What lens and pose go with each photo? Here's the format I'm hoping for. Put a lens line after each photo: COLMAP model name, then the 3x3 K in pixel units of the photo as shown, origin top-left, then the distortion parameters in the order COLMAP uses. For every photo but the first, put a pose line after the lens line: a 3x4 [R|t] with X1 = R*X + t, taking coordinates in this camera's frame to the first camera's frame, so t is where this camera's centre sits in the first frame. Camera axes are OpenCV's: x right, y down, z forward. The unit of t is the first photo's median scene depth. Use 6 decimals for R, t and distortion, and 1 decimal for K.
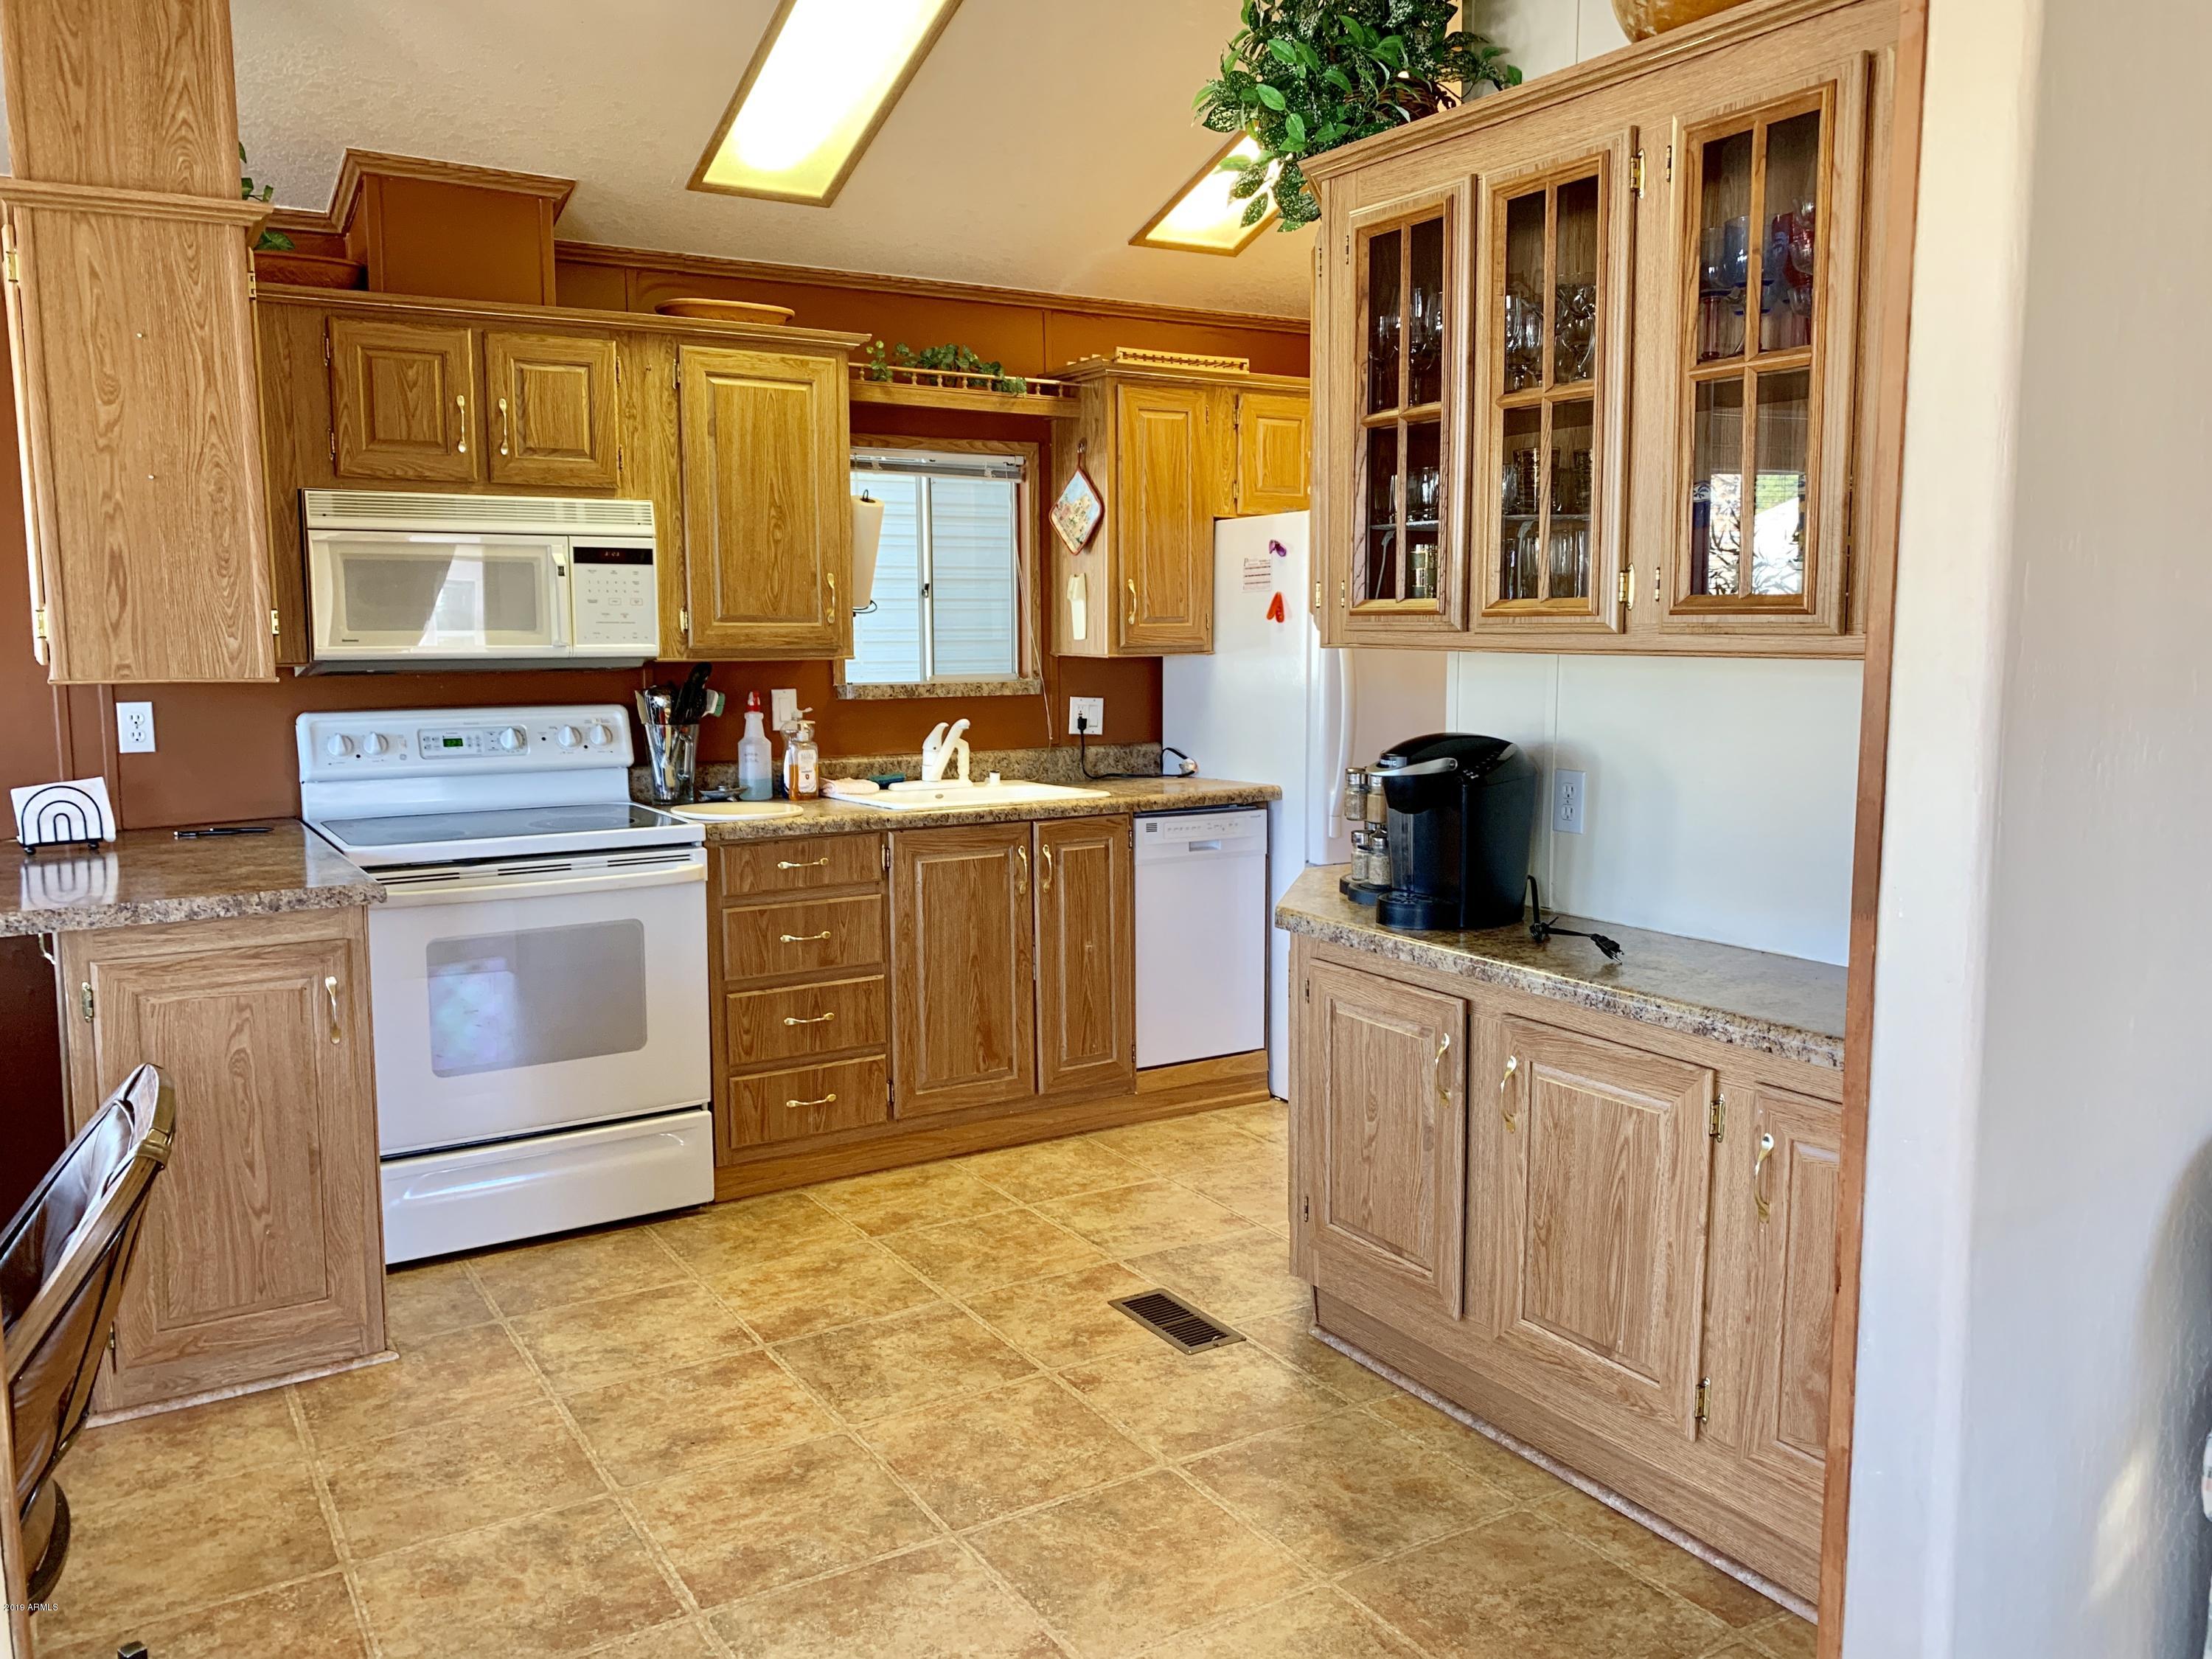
lens RADIAL K [[1695.1, 0, 1087.8], [0, 1695.1, 801.1], [0, 0, 1]] dist [0.032902, -0.047299]
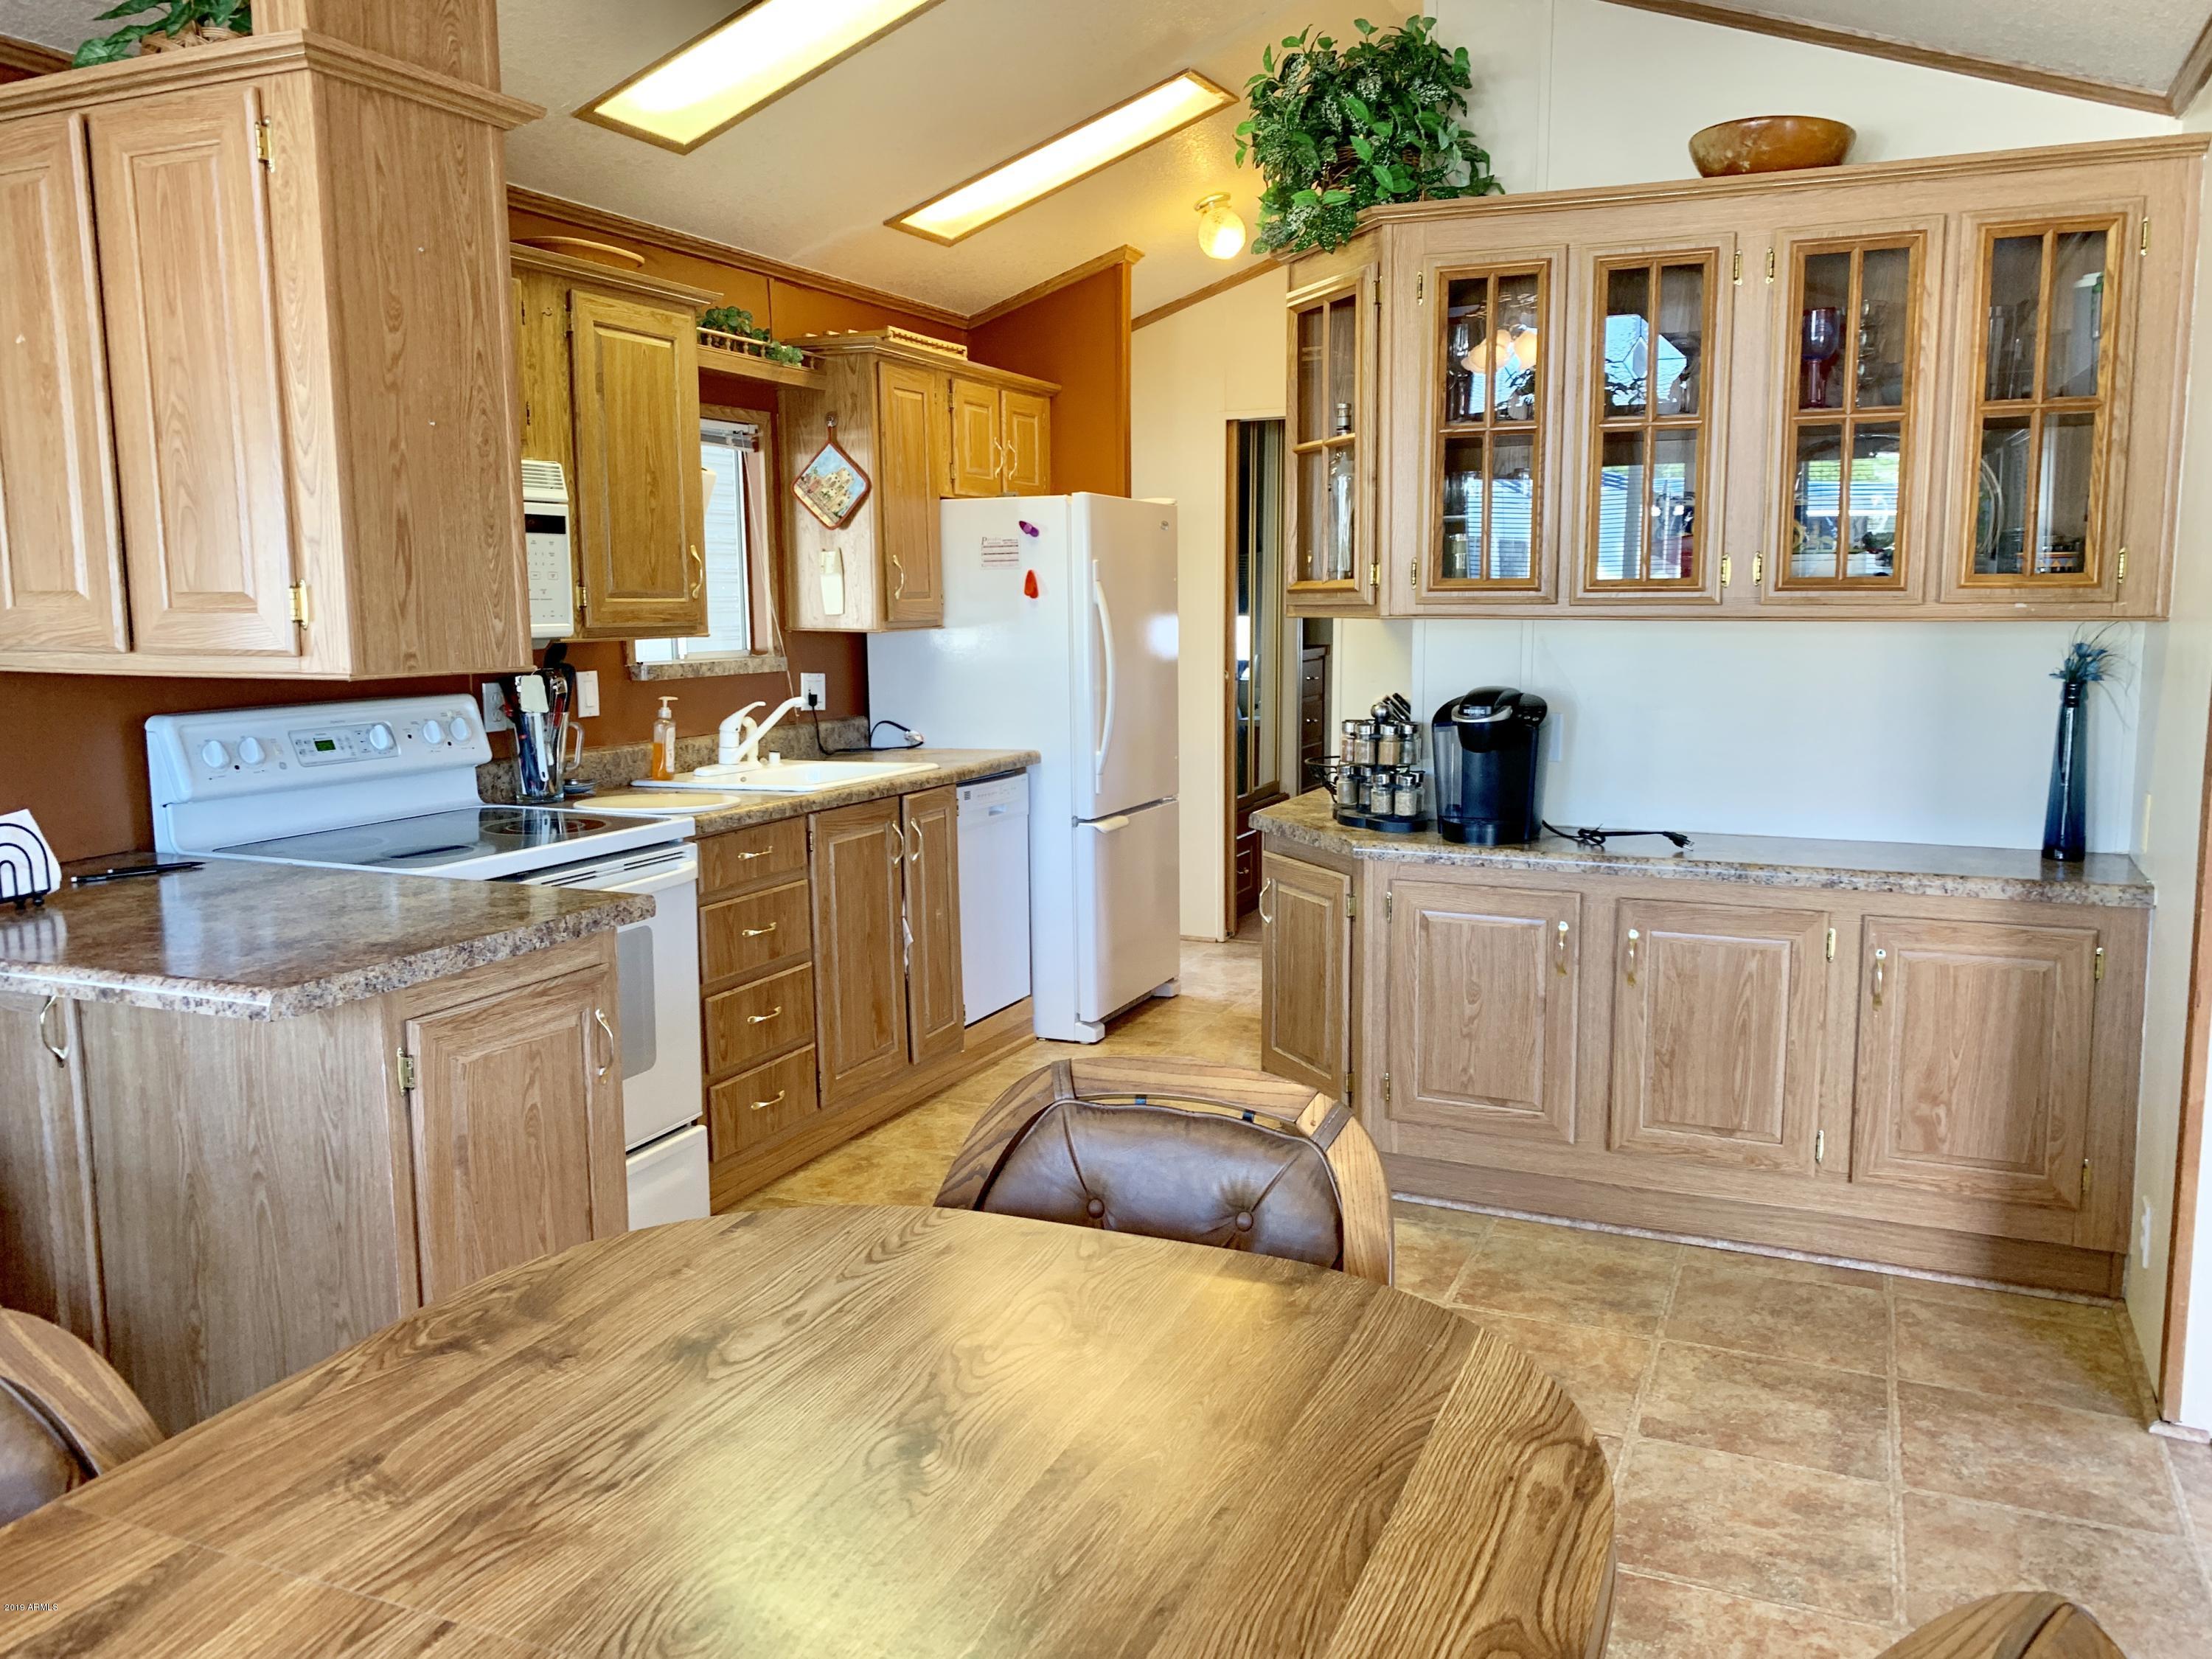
lens RADIAL K [[1695.1, 0, 1144.0], [0, 1695.1, 797.0], [0, 0, 1]] dist [0.032902, -0.047299]
pose [[0.817326, -0.070055, 0.571901, -0.715661], [0.062485, 0.997504, 0.032888, -0.016011], [-0.572778, 0.008855, 0.819663, 0.128262]]
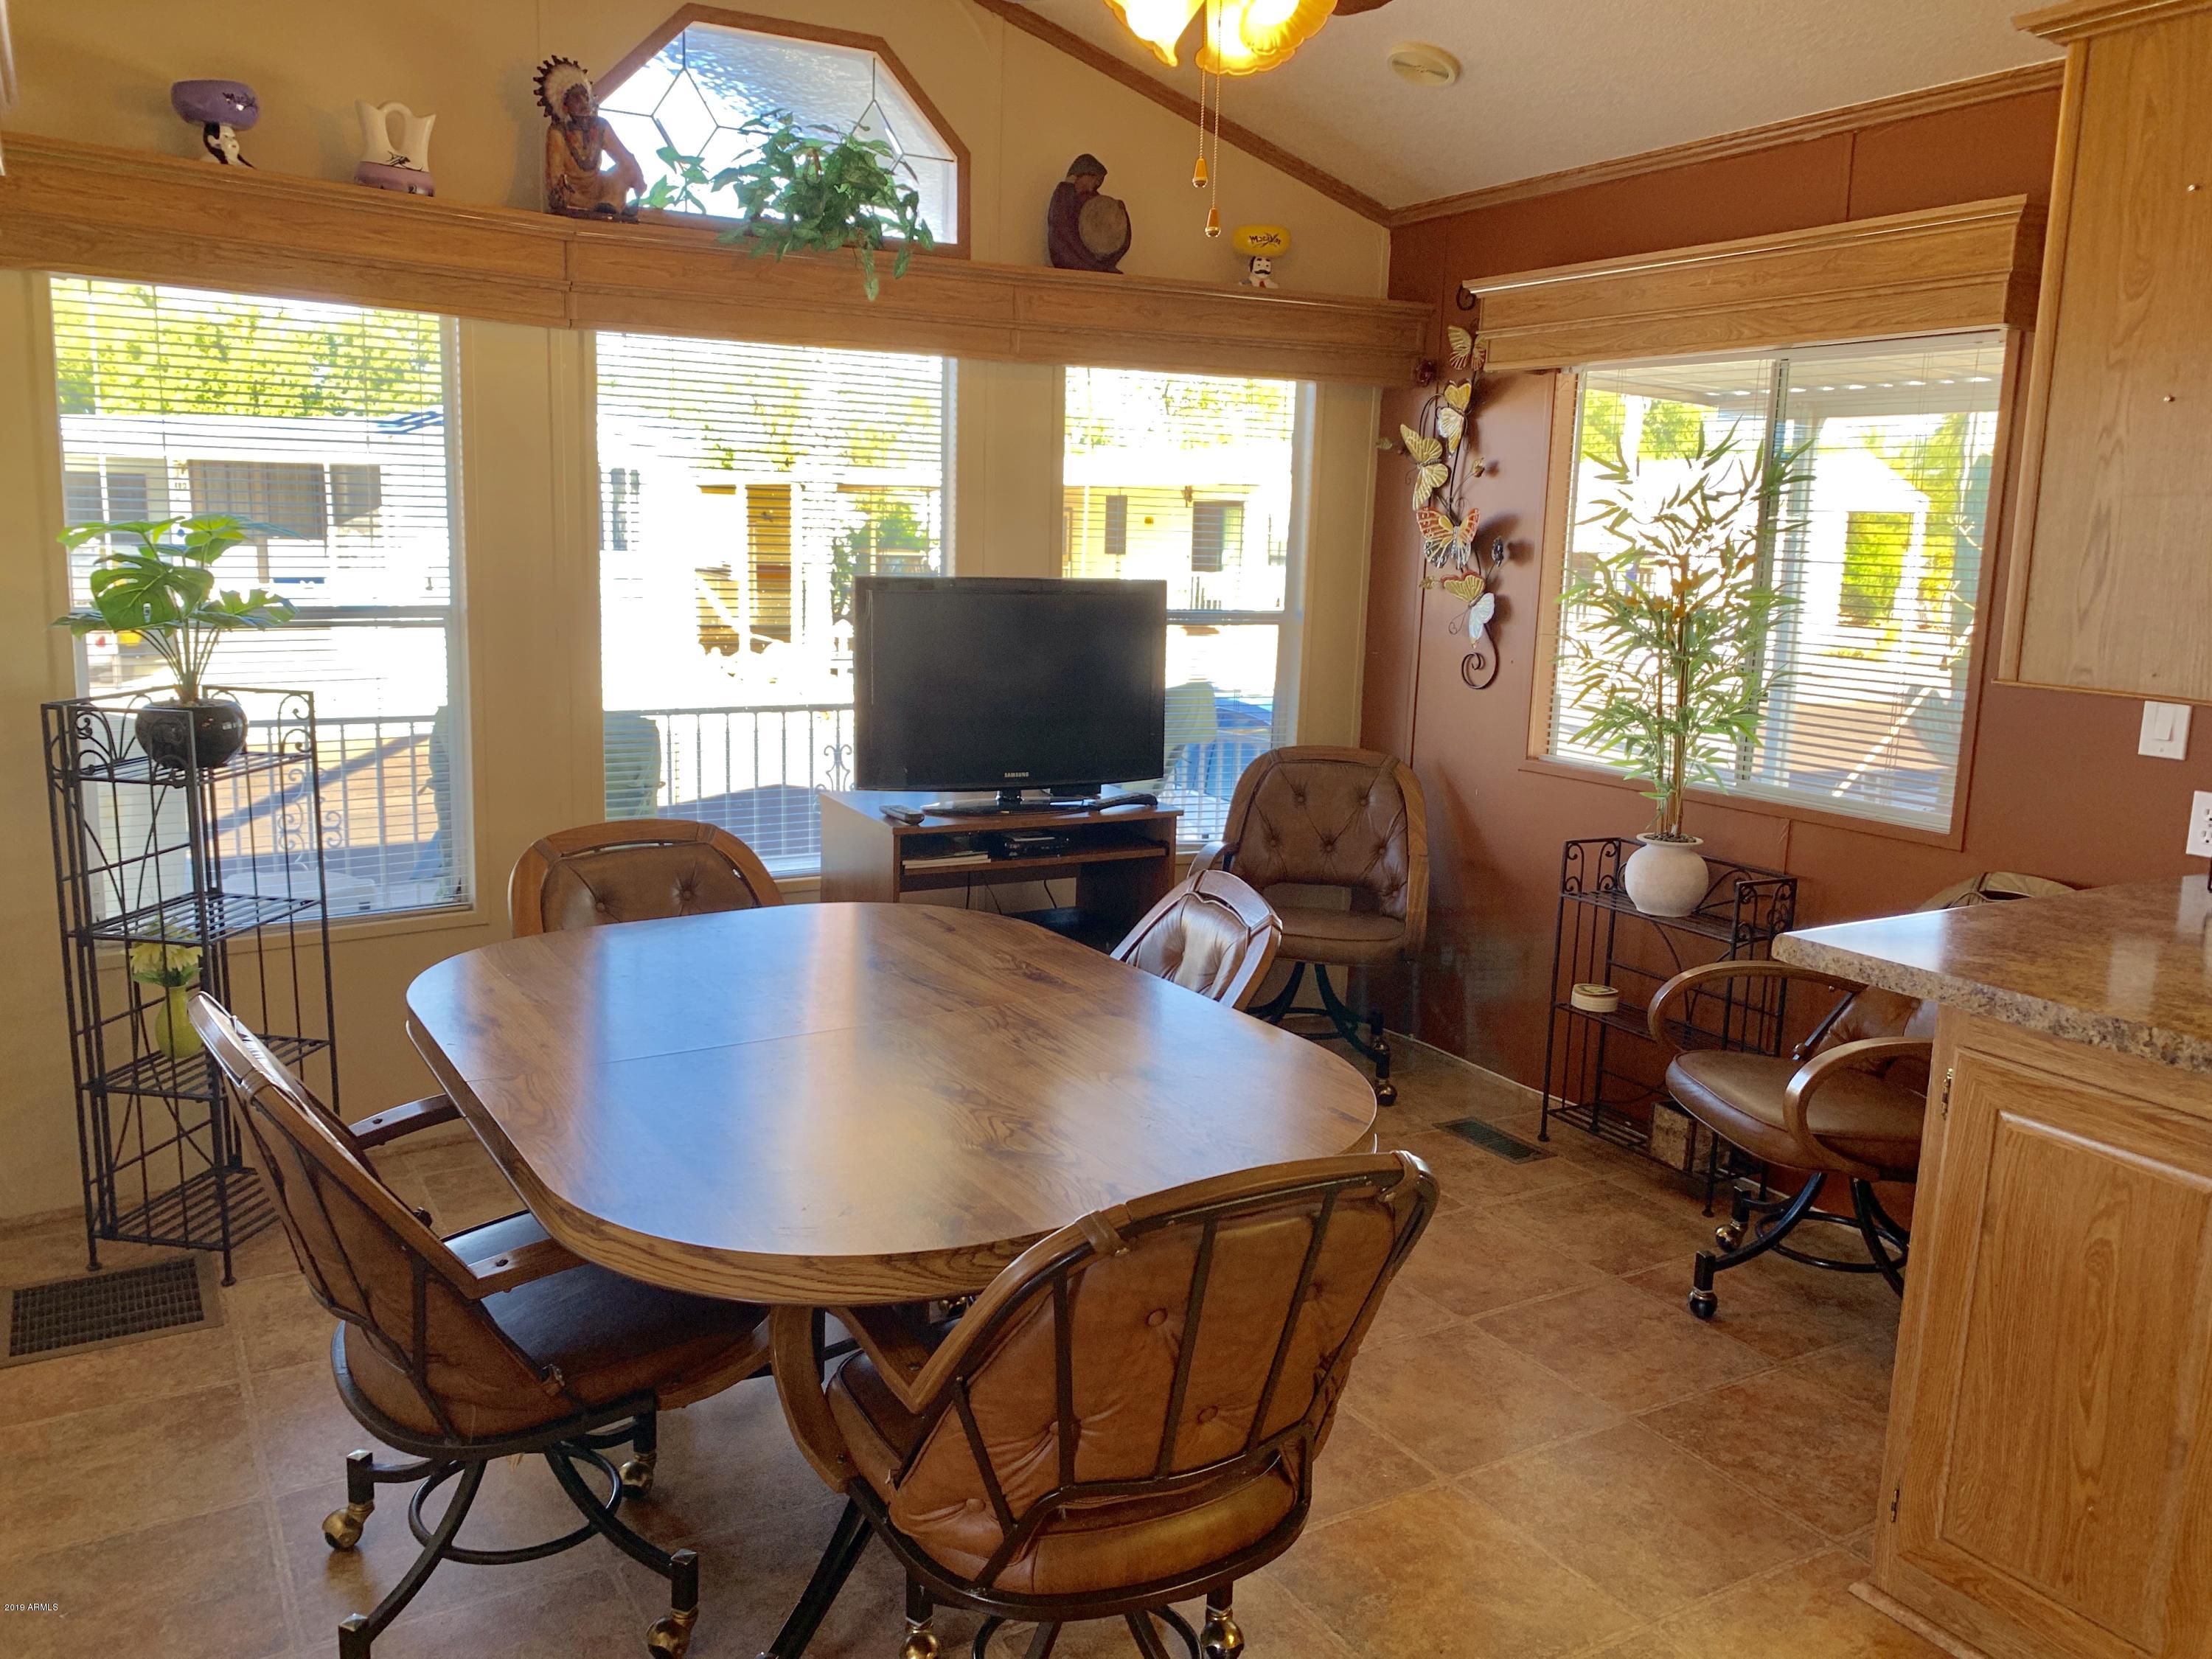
lens RADIAL K [[1695.1, 0, 1095.3], [0, 1695.1, 813.4], [0, 0, 1]] dist [0.032902, -0.047299]
pose [[-0.025897, 0.174091, -0.984389, 0.155365], [-0.134328, 0.975183, 0.175996, -0.086506], [0.990598, 0.136789, -0.001869, 0.570876]]
